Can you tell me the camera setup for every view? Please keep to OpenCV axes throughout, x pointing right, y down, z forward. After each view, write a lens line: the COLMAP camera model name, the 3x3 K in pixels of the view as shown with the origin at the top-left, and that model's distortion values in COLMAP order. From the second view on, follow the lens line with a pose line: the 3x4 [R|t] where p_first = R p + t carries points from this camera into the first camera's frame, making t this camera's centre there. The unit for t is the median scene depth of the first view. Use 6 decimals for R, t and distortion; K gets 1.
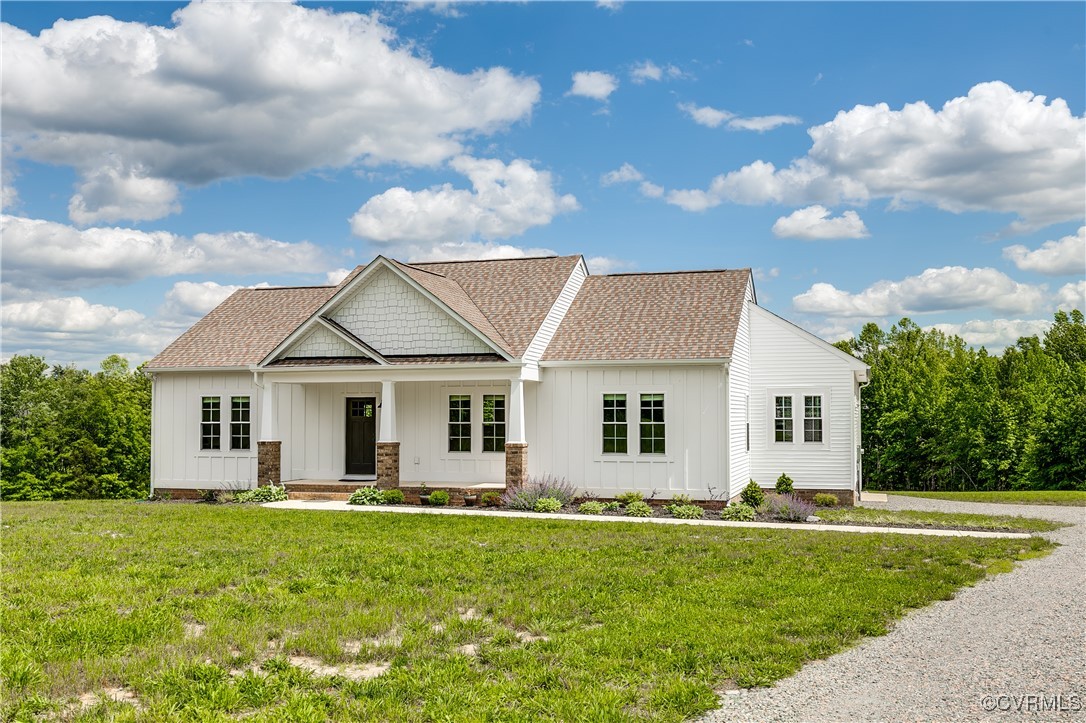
lens RADIAL K [[1077.4, 0, 543.0], [0, 1077.4, 361.5], [0, 0, 1]] dist [0.005524, -0.013602]
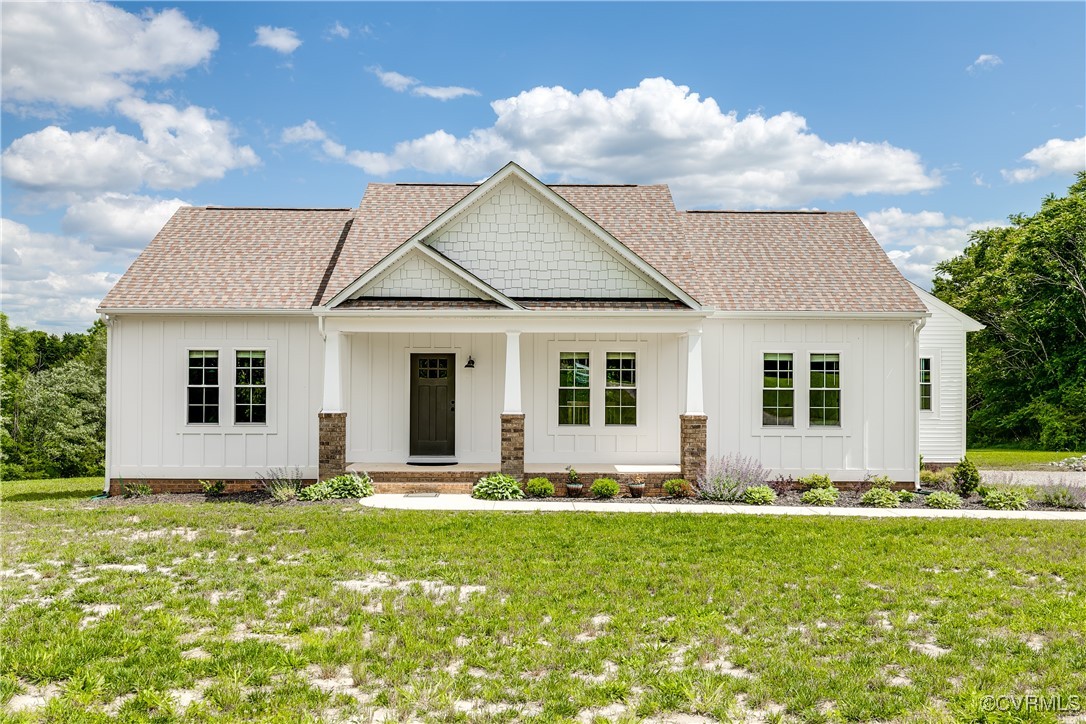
lens RADIAL K [[1049.0, 0, 548.4], [0, 1049.0, 358.5], [0, 0, 1]] dist [0.013367, 0.008671]
pose [[0.951581, 0.010897, 0.307205, -0.317651], [-0.021204, 0.999318, 0.030233, 0.012902], [-0.306666, -0.035283, 0.951163, 0.277261]]
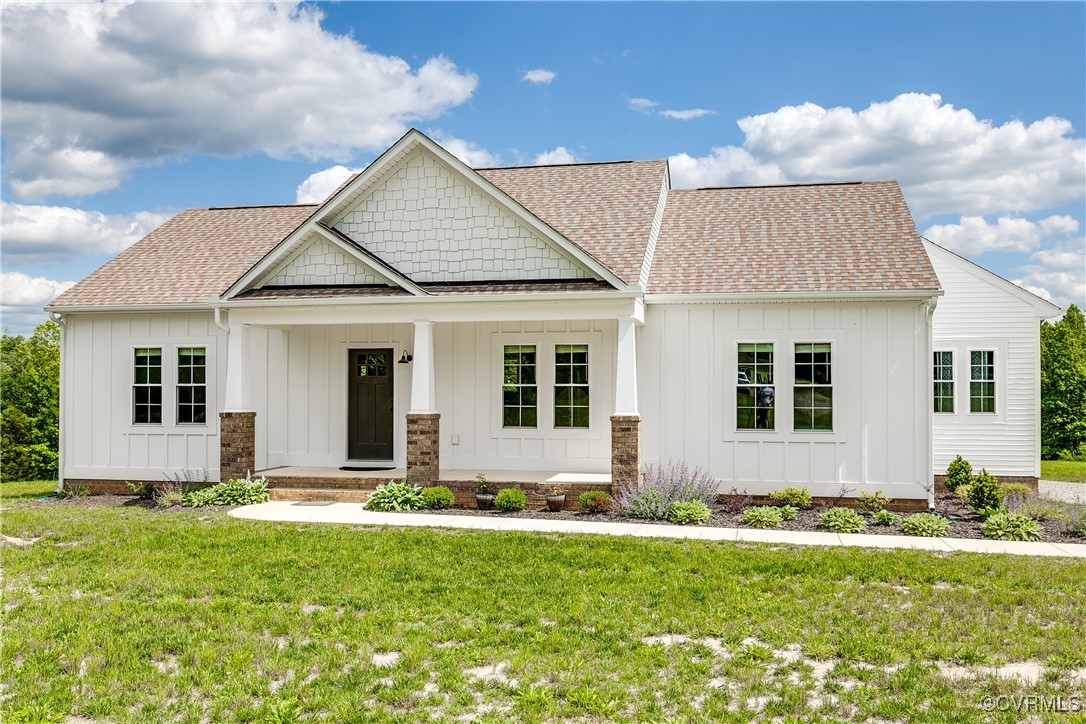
lens RADIAL K [[976.1, 0, 548.5], [0, 976.1, 361.0], [0, 0, 1]] dist [0.004217, 0.005416]
pose [[0.996081, 0.004345, 0.088335, -0.110775], [-0.006448, 0.999702, 0.023536, 0.025765], [-0.088207, -0.024014, 0.995813, 0.364522]]
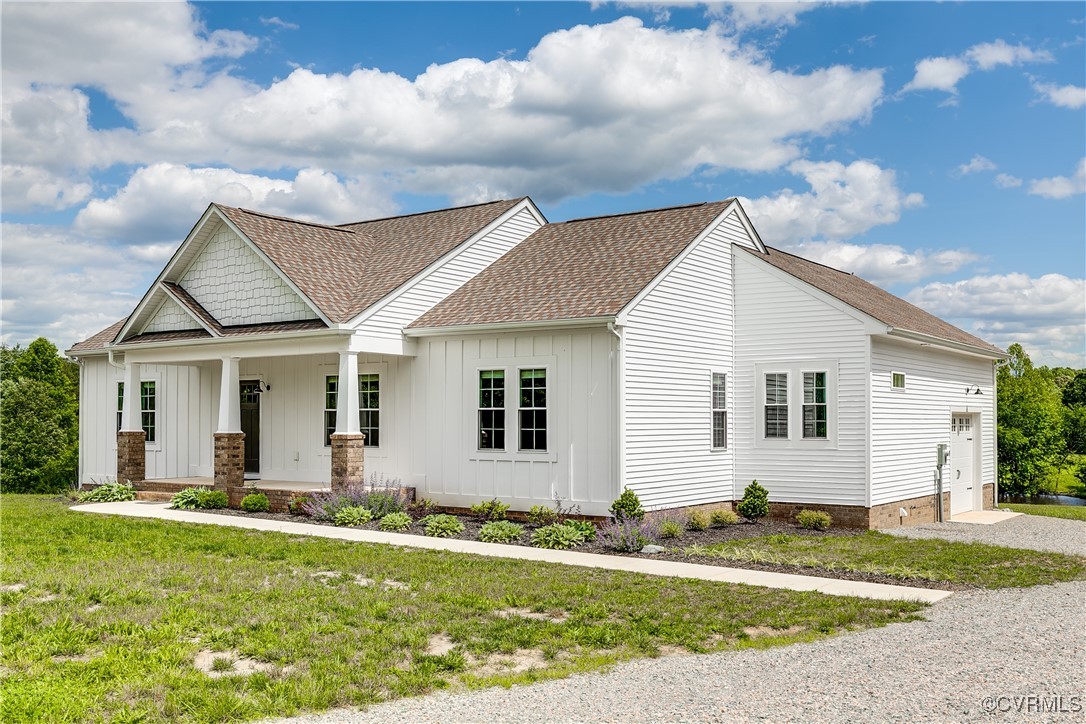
lens RADIAL K [[1049.0, 0, 548.4], [0, 1049.0, 358.5], [0, 0, 1]] dist [0.013367, 0.008671]
pose [[0.949010, -0.016663, -0.314806, 0.309362], [0.014179, 0.999848, -0.010181, 0.027937], [0.314927, 0.005199, 0.949102, 0.296800]]
